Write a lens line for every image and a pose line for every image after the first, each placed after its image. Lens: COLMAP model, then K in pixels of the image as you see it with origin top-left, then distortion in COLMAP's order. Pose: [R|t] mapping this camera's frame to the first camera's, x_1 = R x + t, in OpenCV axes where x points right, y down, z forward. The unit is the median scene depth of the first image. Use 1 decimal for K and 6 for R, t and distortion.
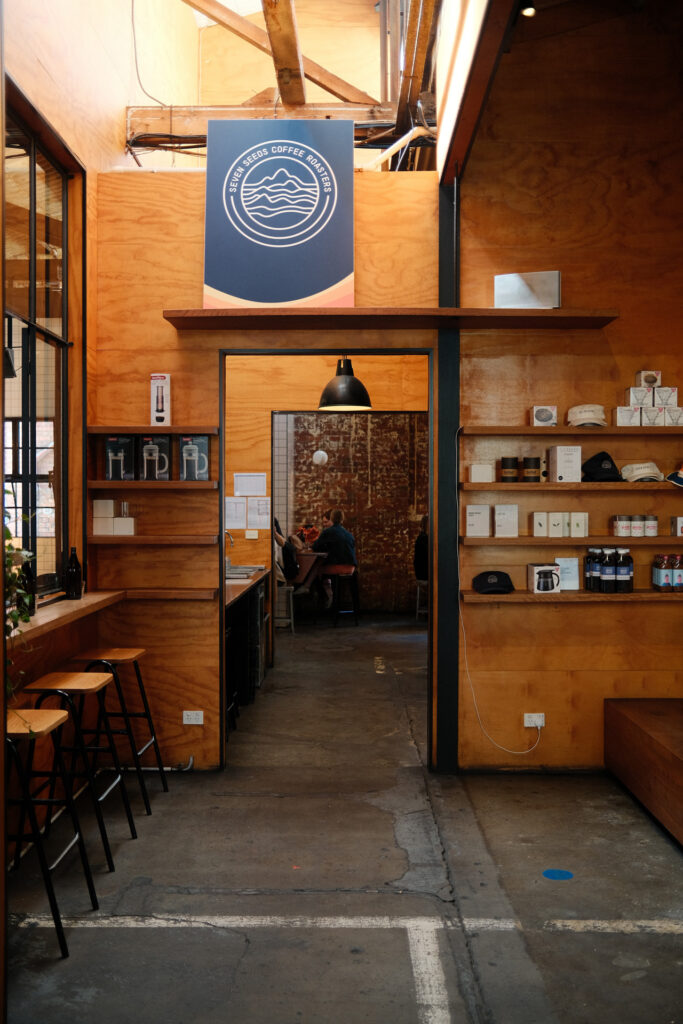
lens RADIAL K [[1046.9, 0, 341.5], [0, 1046.9, 512.0], [0, 0, 1]] dist [-0.049737, 0.174241]
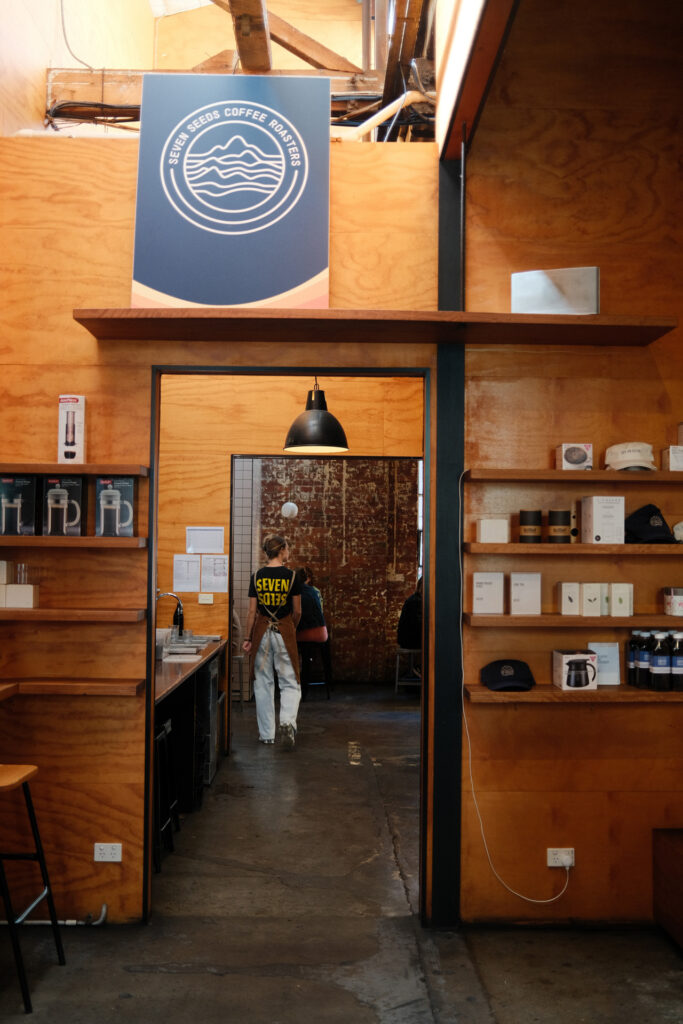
lens RADIAL K [[1046.9, 0, 341.5], [0, 1046.9, 512.0], [0, 0, 1]] dist [-0.049737, 0.174241]
pose [[0.999629, 0.011022, 0.024927, 0.004133], [-0.009728, 0.998627, -0.051475, -0.010256], [-0.025460, 0.051214, 0.998363, 0.236524]]
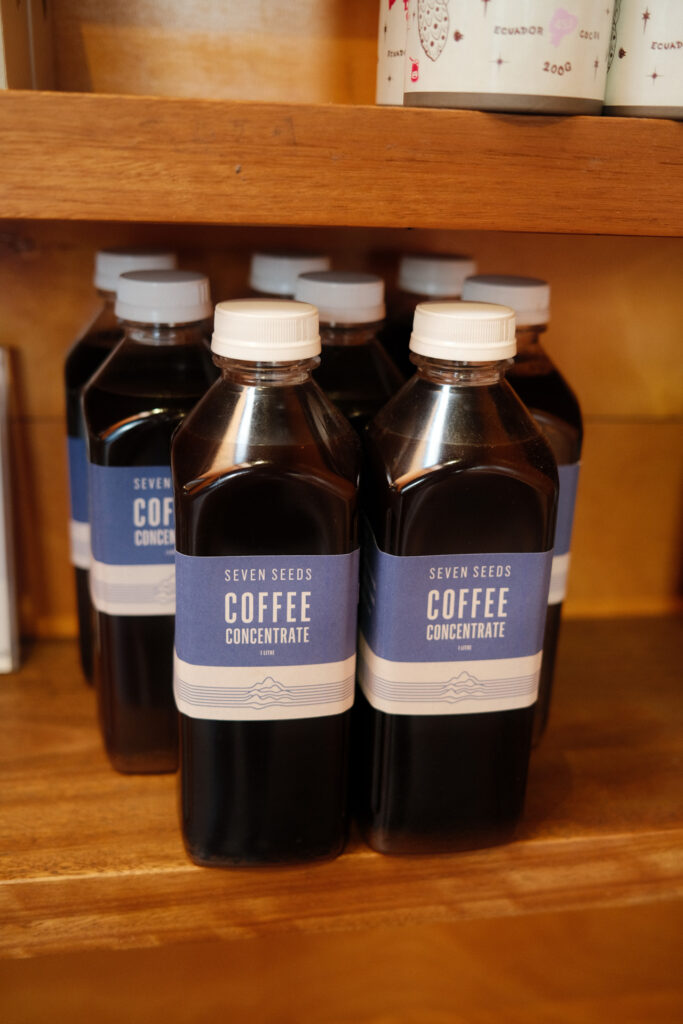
lens RADIAL K [[1046.9, 0, 341.5], [0, 1046.9, 512.0], [0, 0, 1]] dist [-0.049737, 0.174241]
pose [[0.983186, -0.025435, 0.180828, 0.238262], [-0.035677, 0.944412, 0.326822, 0.025885], [-0.179089, -0.327778, 0.927625, 0.897517]]
